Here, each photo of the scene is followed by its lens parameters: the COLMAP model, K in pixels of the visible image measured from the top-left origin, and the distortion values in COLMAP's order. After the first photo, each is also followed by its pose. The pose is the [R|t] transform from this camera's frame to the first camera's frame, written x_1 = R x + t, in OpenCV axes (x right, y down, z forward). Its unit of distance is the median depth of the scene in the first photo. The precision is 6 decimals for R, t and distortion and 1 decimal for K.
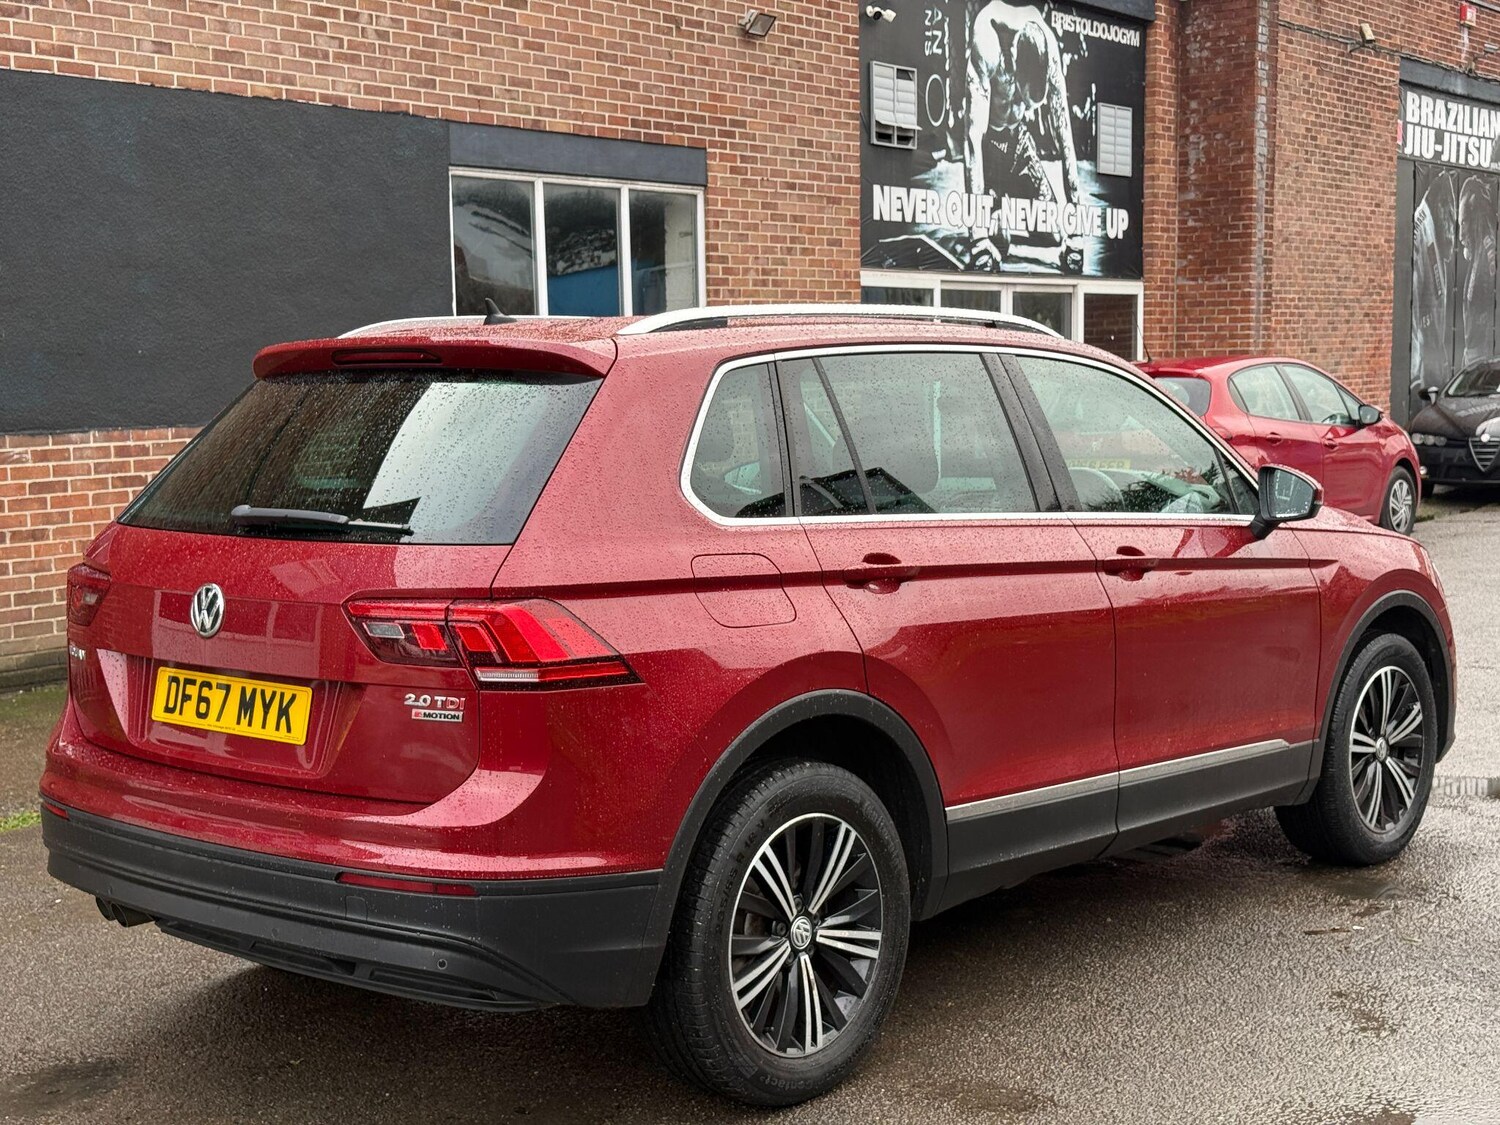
lens RADIAL K [[2092.7, 0, 763.7], [0, 2092.7, 571.0], [0, 0, 1]] dist [0.080510, 0.000000]
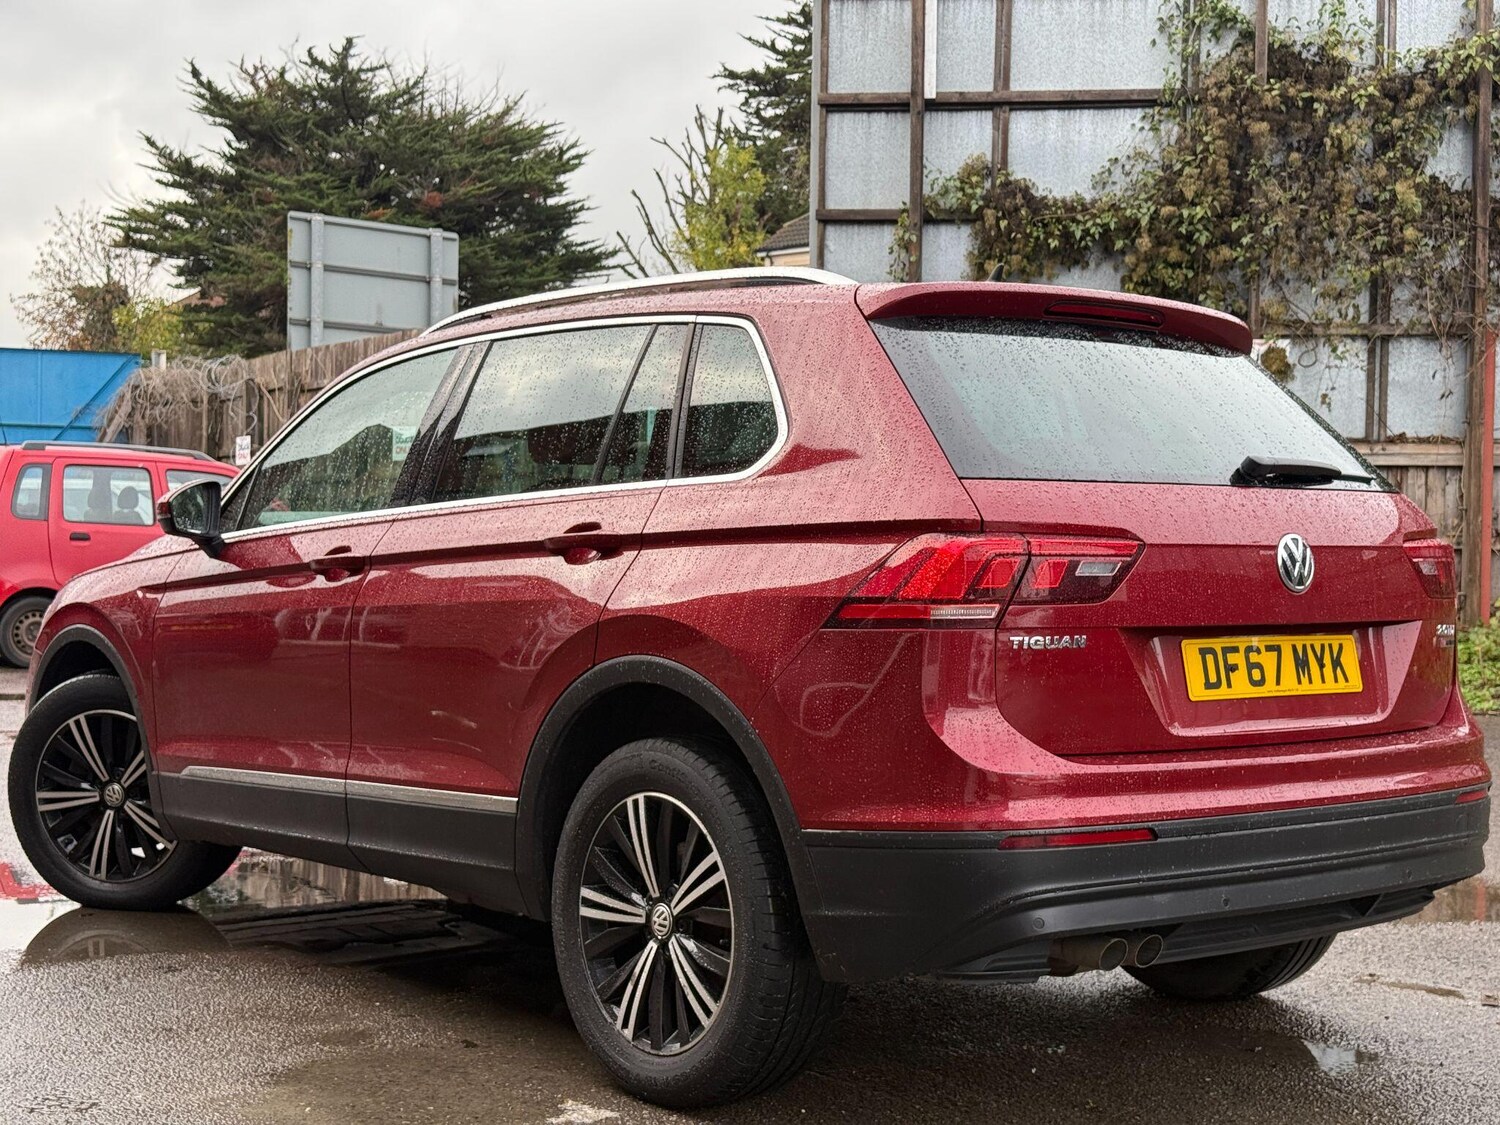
lens RADIAL K [[2092.7, 0, 756.4], [0, 2092.7, 586.4], [0, 0, 1]] dist [0.080510, 0.000000]
pose [[0.154646, -0.000879, 0.987970, -0.485095], [0.081416, 0.996610, -0.011858, 0.008094], [-0.984610, 0.082270, 0.154193, 0.432717]]
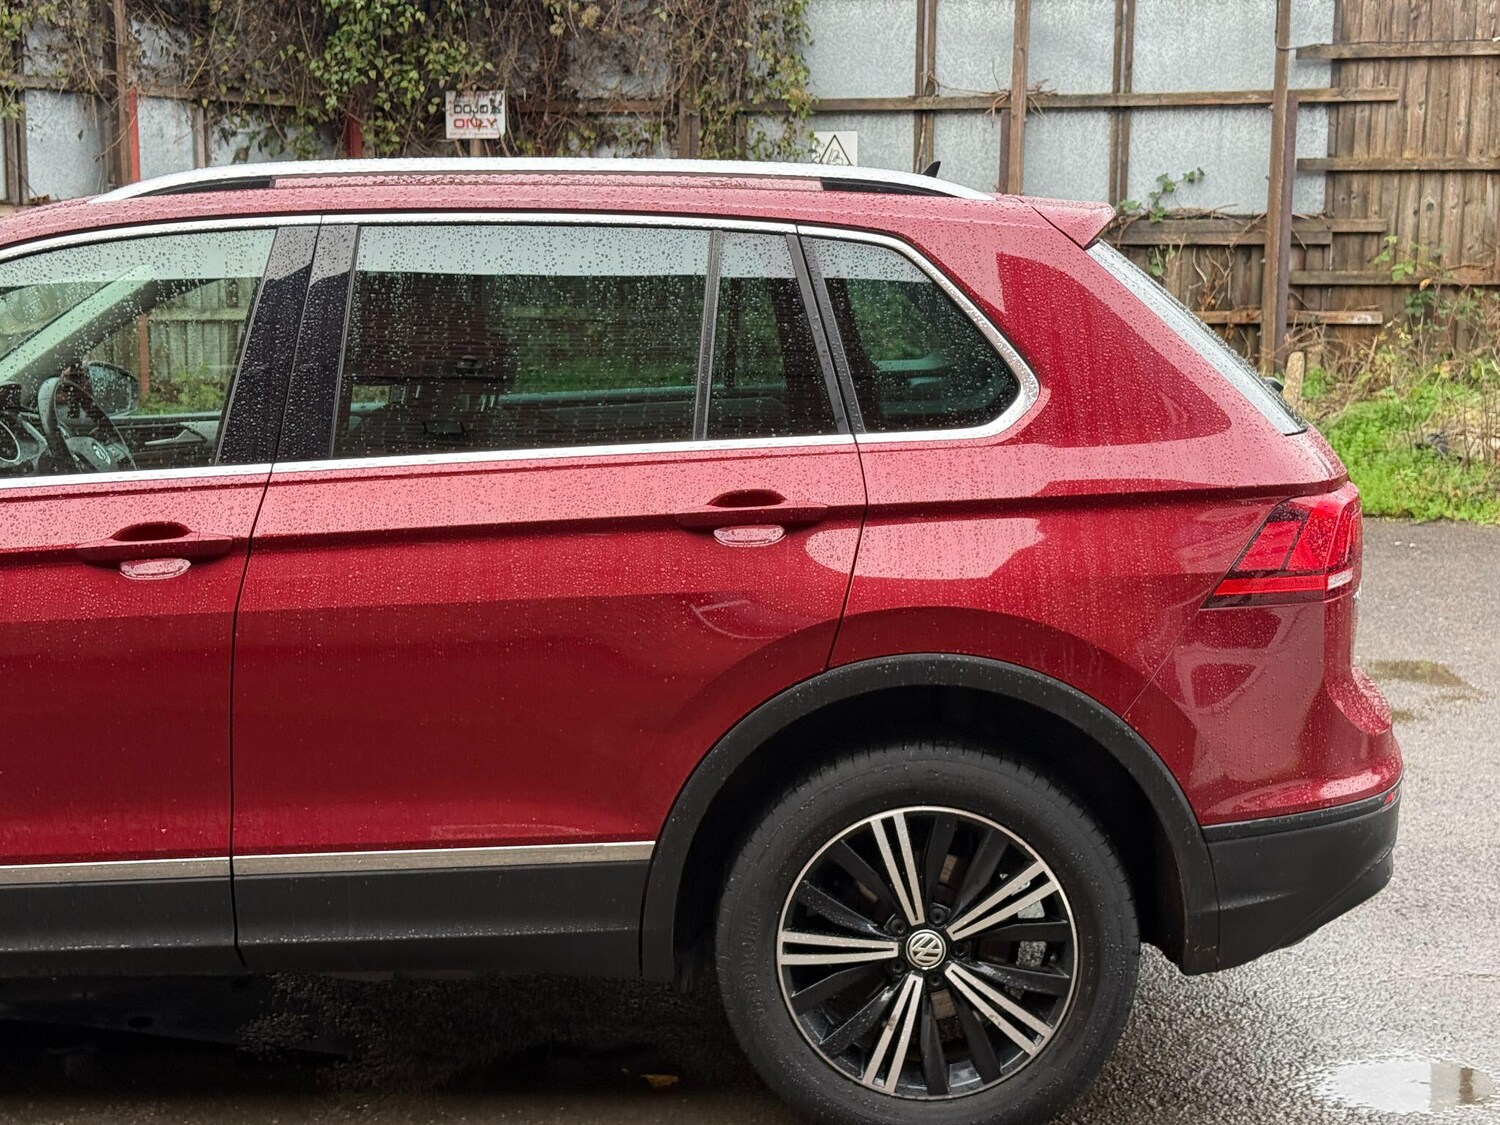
lens RADIAL K [[2092.7, 0, 758.7], [0, 2092.7, 582.8], [0, 0, 1]] dist [0.080510, 0.000000]
pose [[-0.650334, -0.100369, 0.752989, -0.338991], [0.079309, 0.976845, 0.198704, -0.061220], [-0.755497, 0.188942, -0.627315, 0.727810]]
